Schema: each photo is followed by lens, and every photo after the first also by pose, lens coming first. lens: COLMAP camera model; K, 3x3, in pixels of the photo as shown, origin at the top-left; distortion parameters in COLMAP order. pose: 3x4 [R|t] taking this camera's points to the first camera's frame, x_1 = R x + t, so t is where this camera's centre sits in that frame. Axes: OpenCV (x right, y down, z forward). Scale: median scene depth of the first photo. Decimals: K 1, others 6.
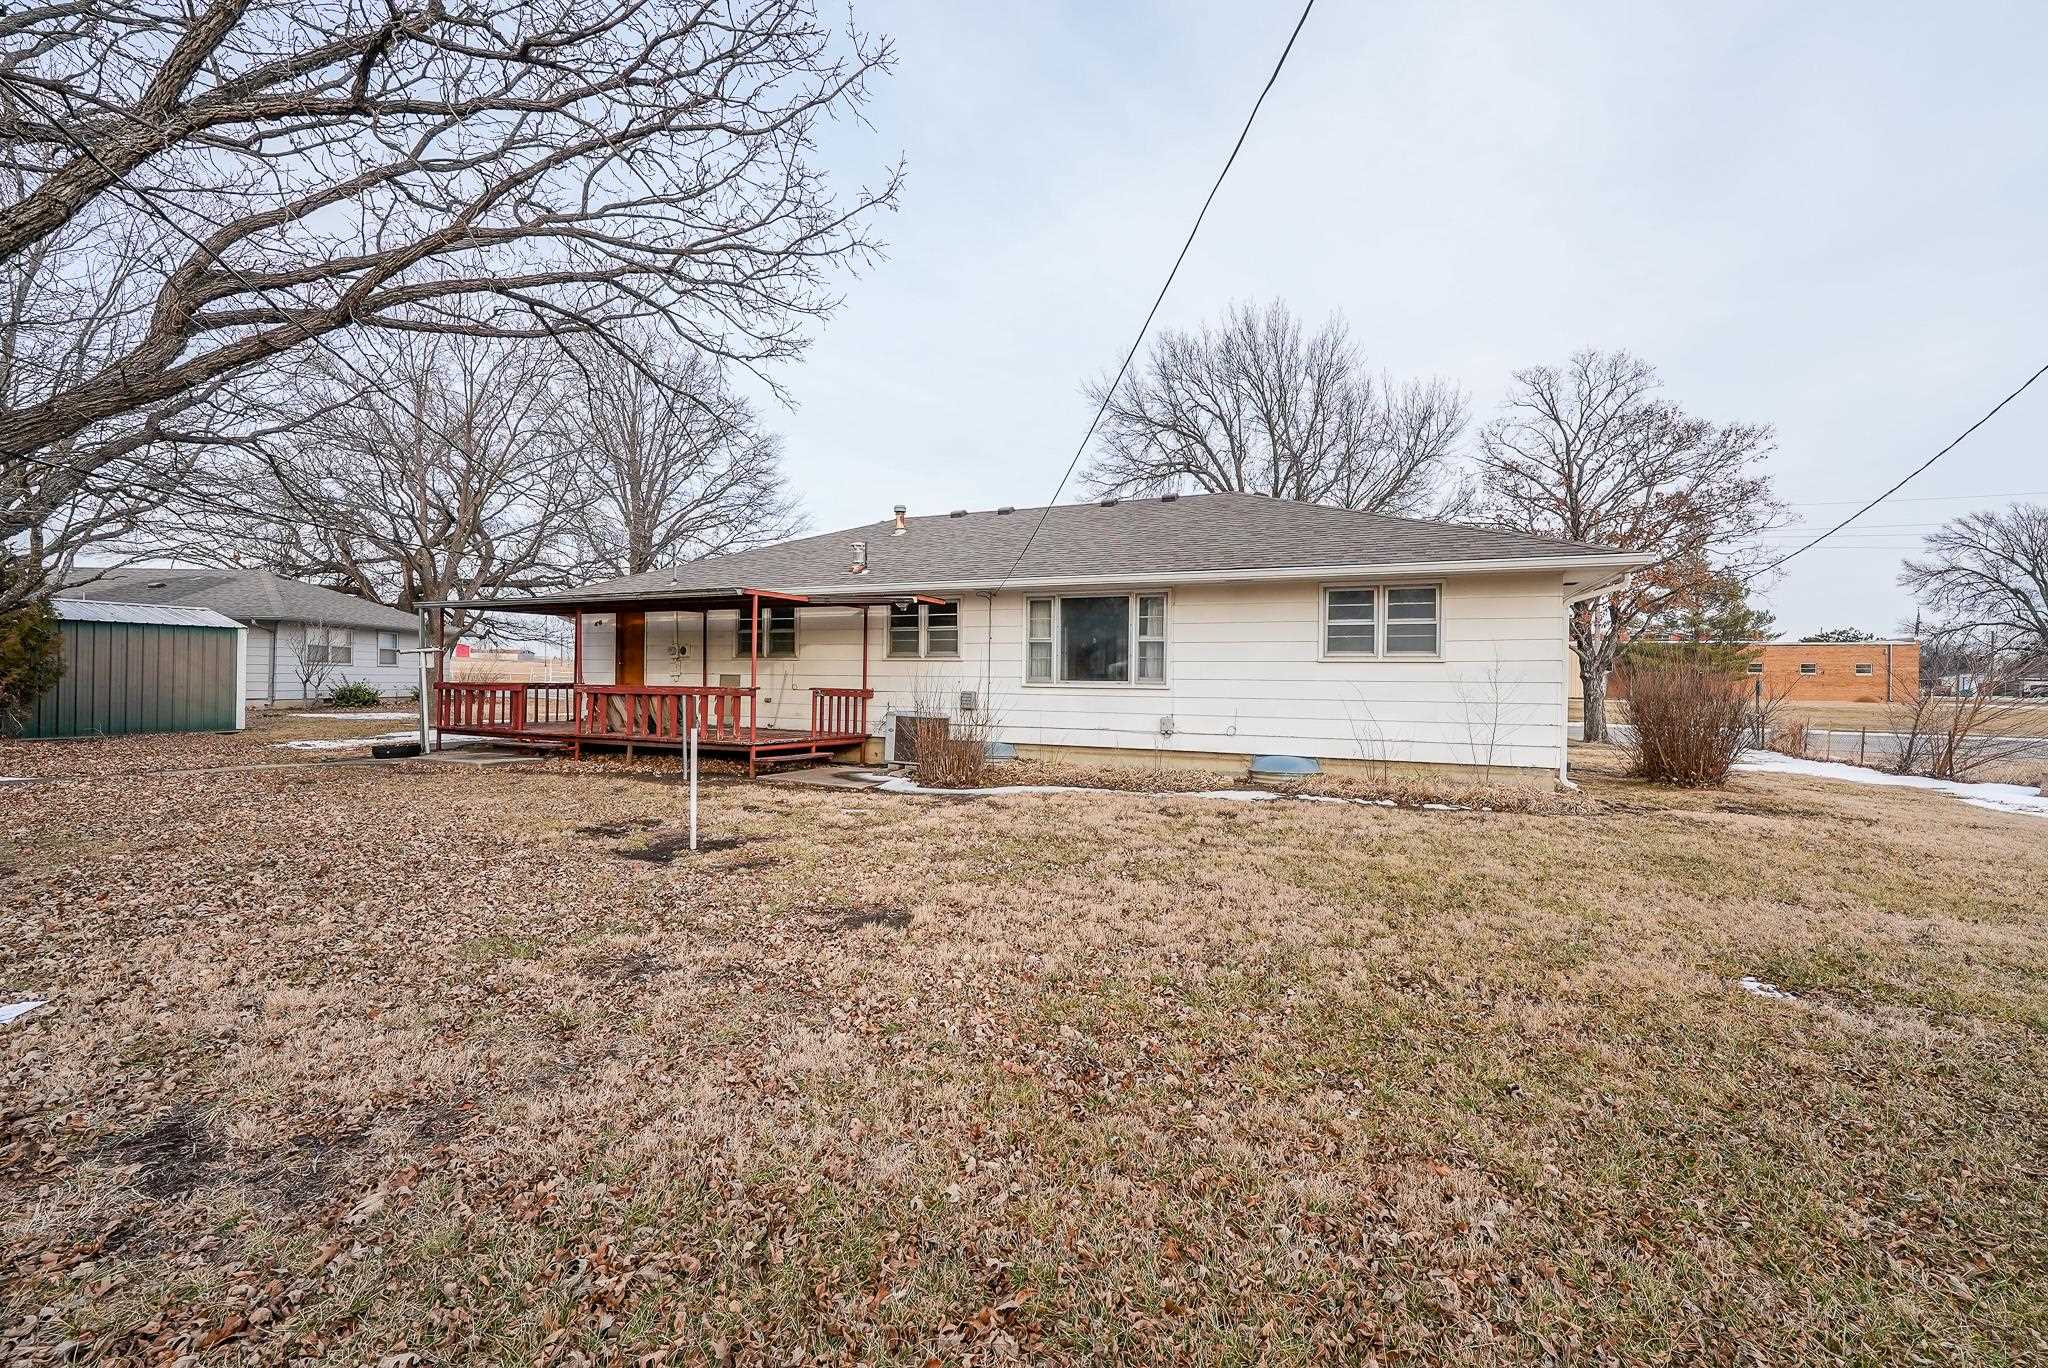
lens RADIAL K [[859.6, 0, 1024.0], [0, 859.6, 684.0], [0, 0, 1]] dist [-0.024212, 0.000122]
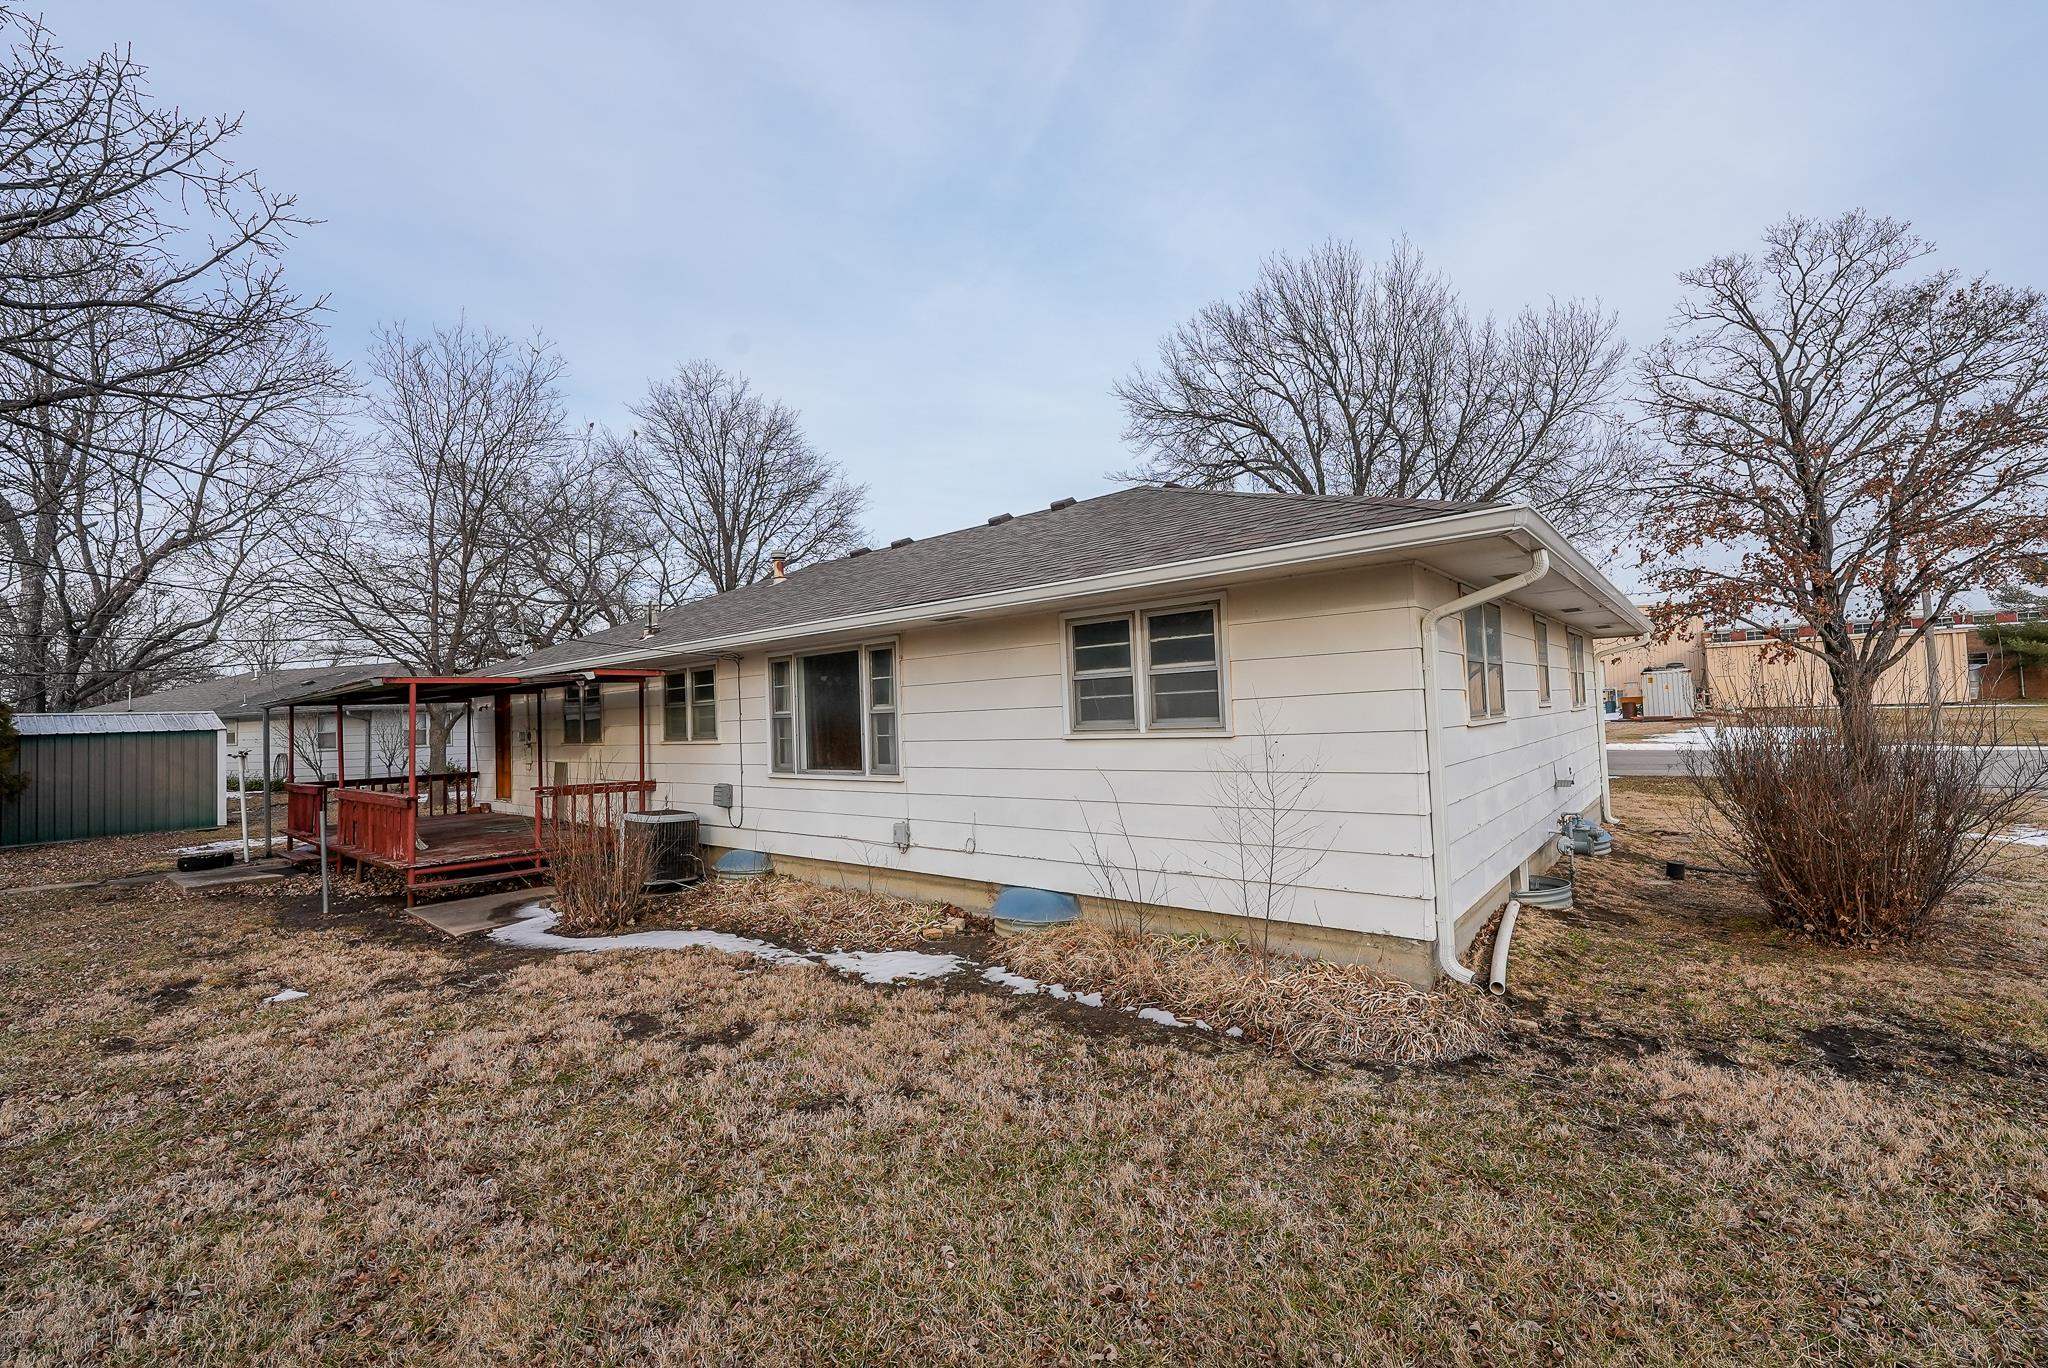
lens RADIAL K [[859.6, 0, 1024.0], [0, 859.6, 684.0], [0, 0, 1]] dist [-0.024212, 0.000122]
pose [[0.959946, -0.059479, -0.273800, 0.419628], [0.049253, 0.997813, -0.044078, -0.034586], [0.275823, 0.028827, 0.960776, 0.338197]]
